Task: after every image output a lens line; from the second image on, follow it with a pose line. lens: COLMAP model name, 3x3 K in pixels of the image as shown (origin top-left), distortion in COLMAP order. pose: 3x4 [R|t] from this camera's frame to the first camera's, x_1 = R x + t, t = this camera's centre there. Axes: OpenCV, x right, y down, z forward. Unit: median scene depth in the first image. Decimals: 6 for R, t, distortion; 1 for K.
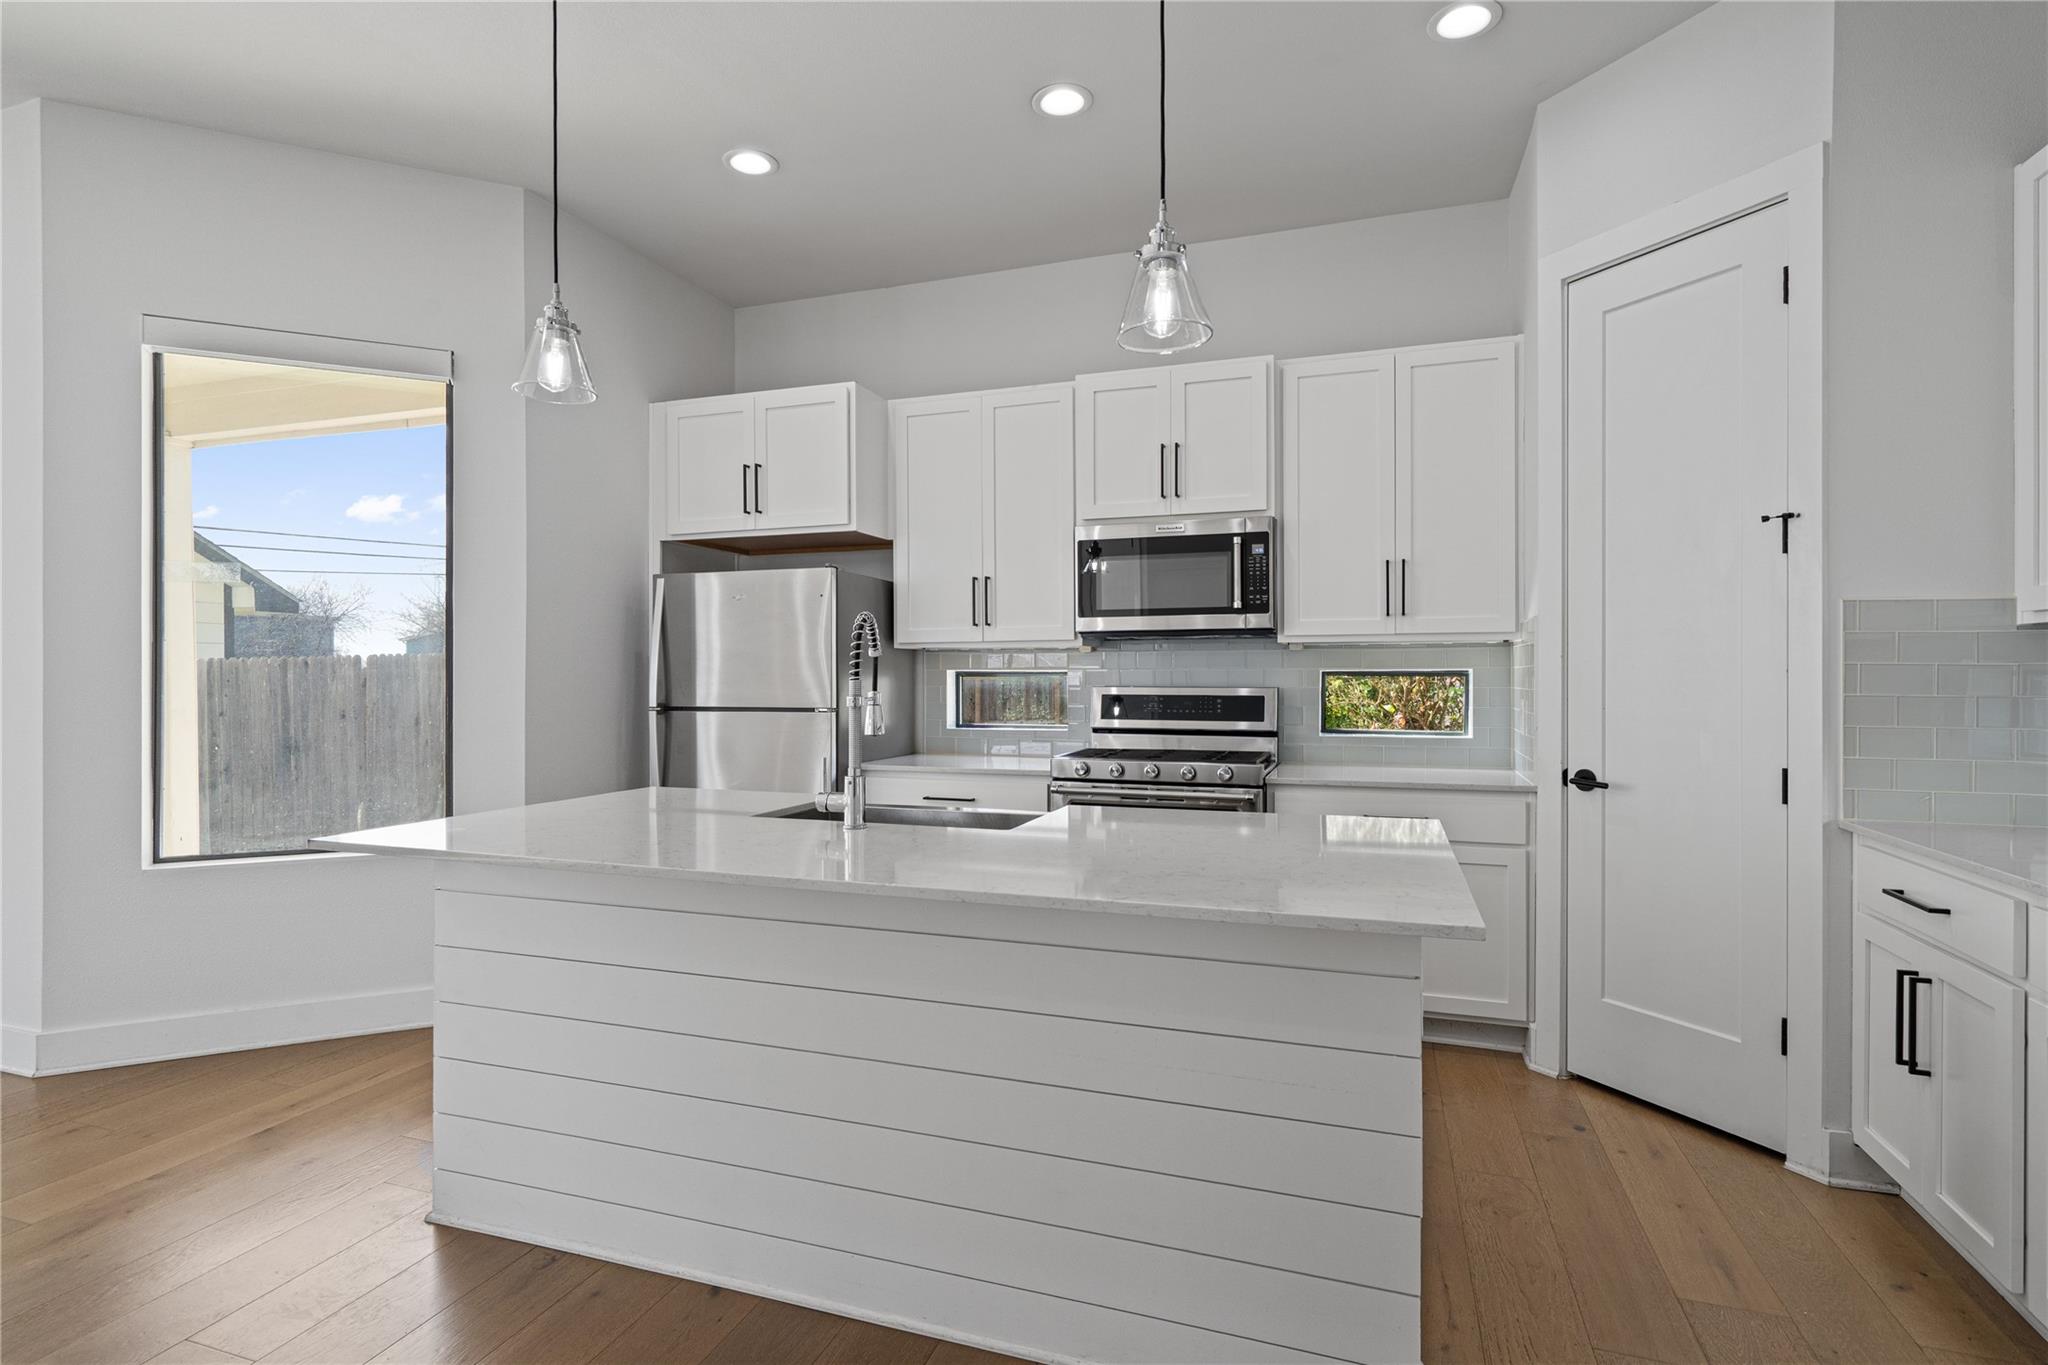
lens RADIAL K [[1016.7, 0, 1029.7], [0, 1016.7, 673.4], [0, 0, 1]] dist [-0.001836, 0.000371]
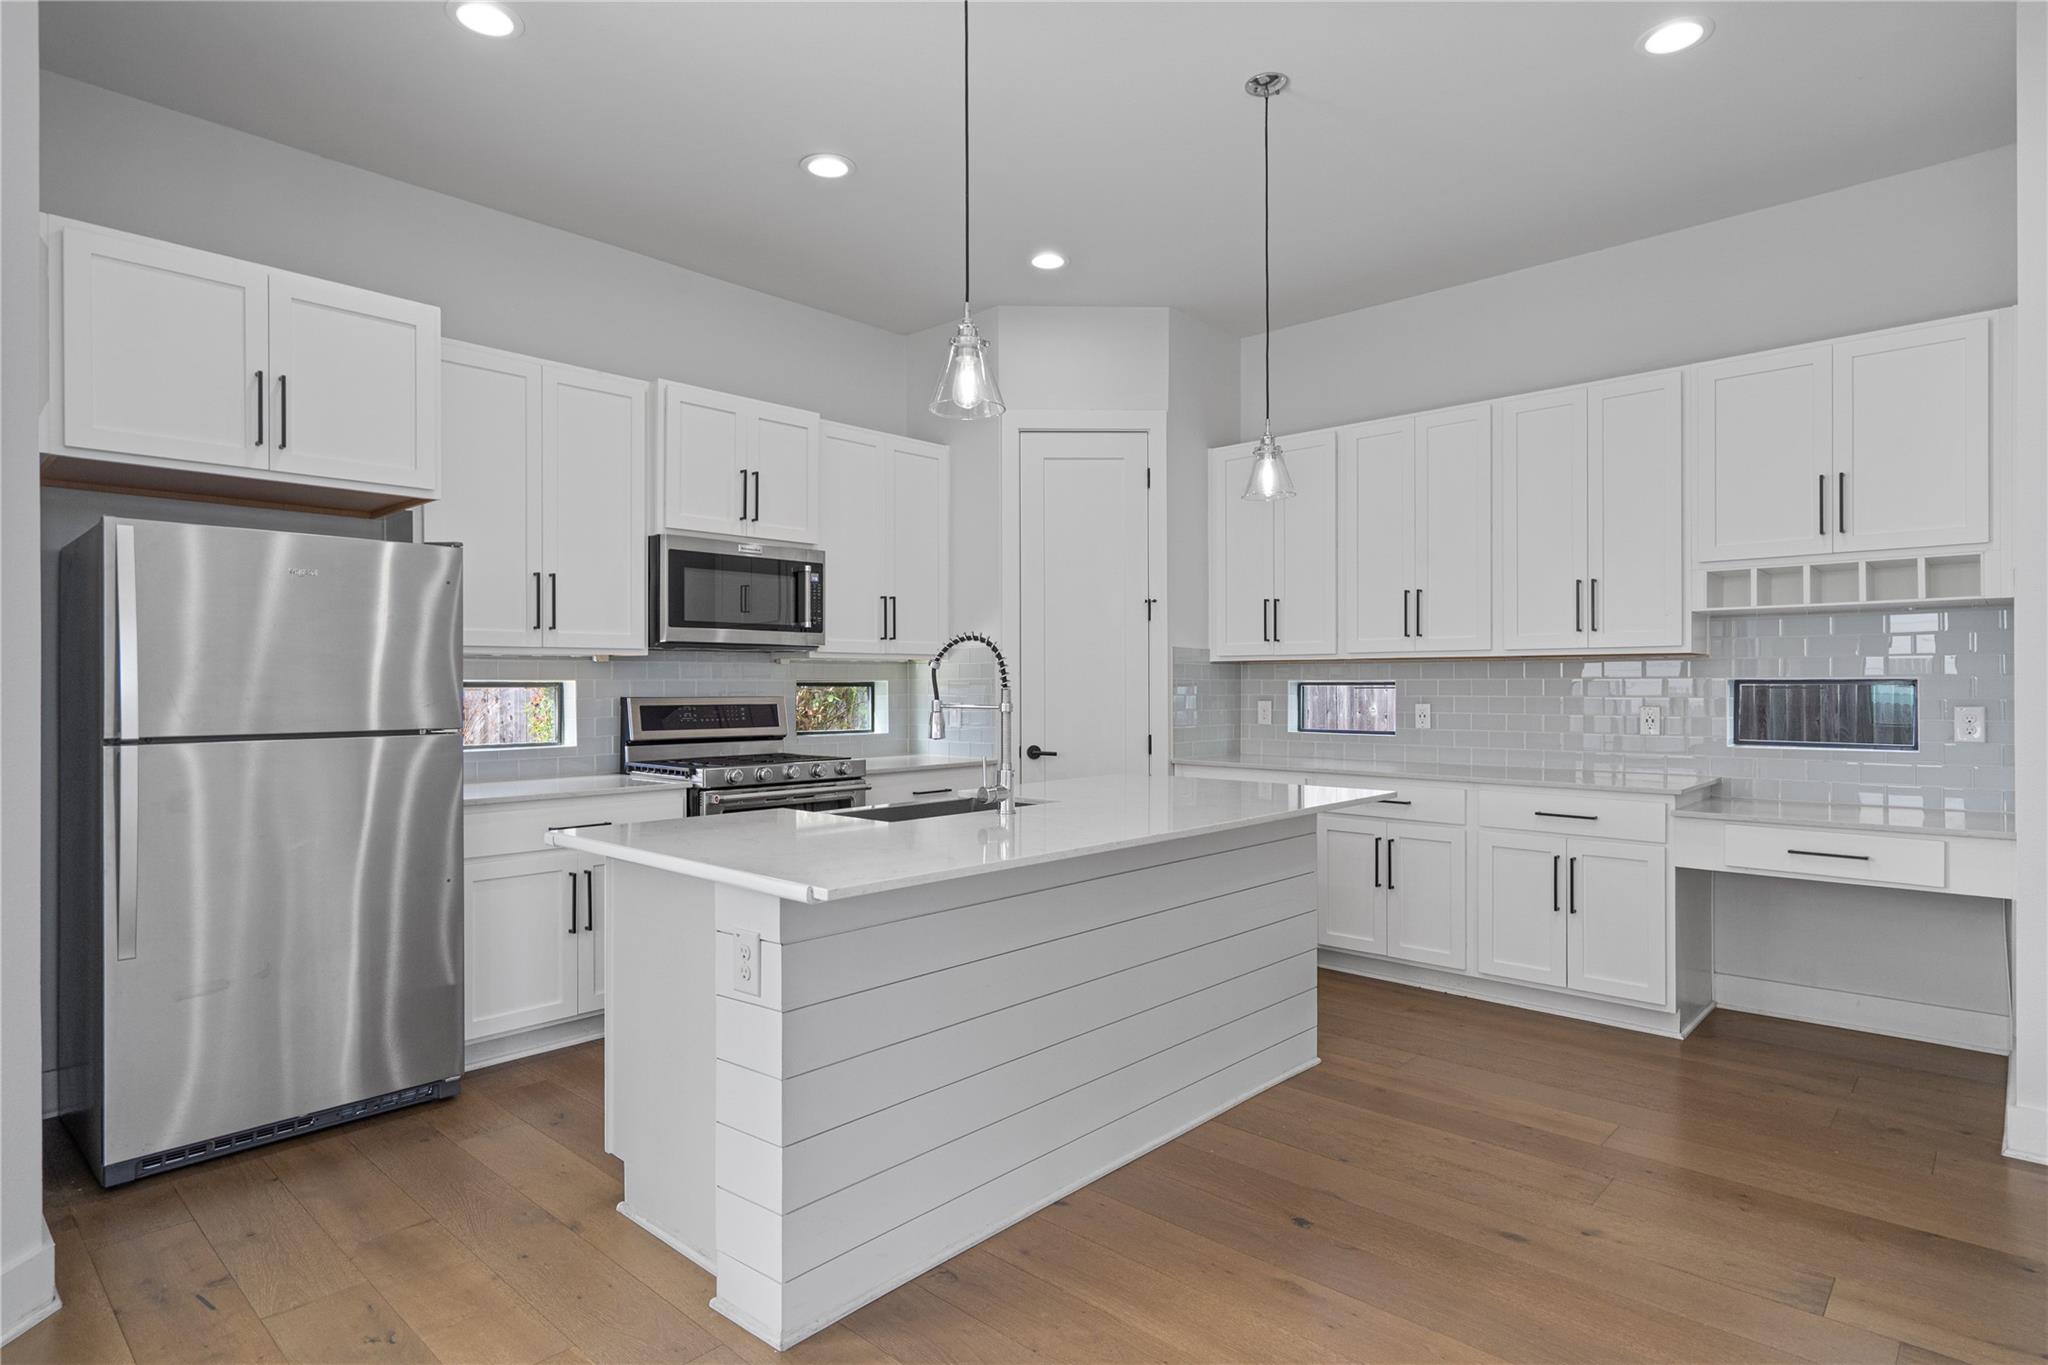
lens RADIAL K [[1047.2, 0, 1024.0], [0, 1047.2, 682.5], [0, 0, 1]] dist [0.000795, 0.001423]
pose [[0.415313, 0.002164, 0.909676, -0.748178], [-0.001083, 0.999998, -0.001884, 0.000296], [-0.909678, -0.000203, 0.415314, 0.274078]]
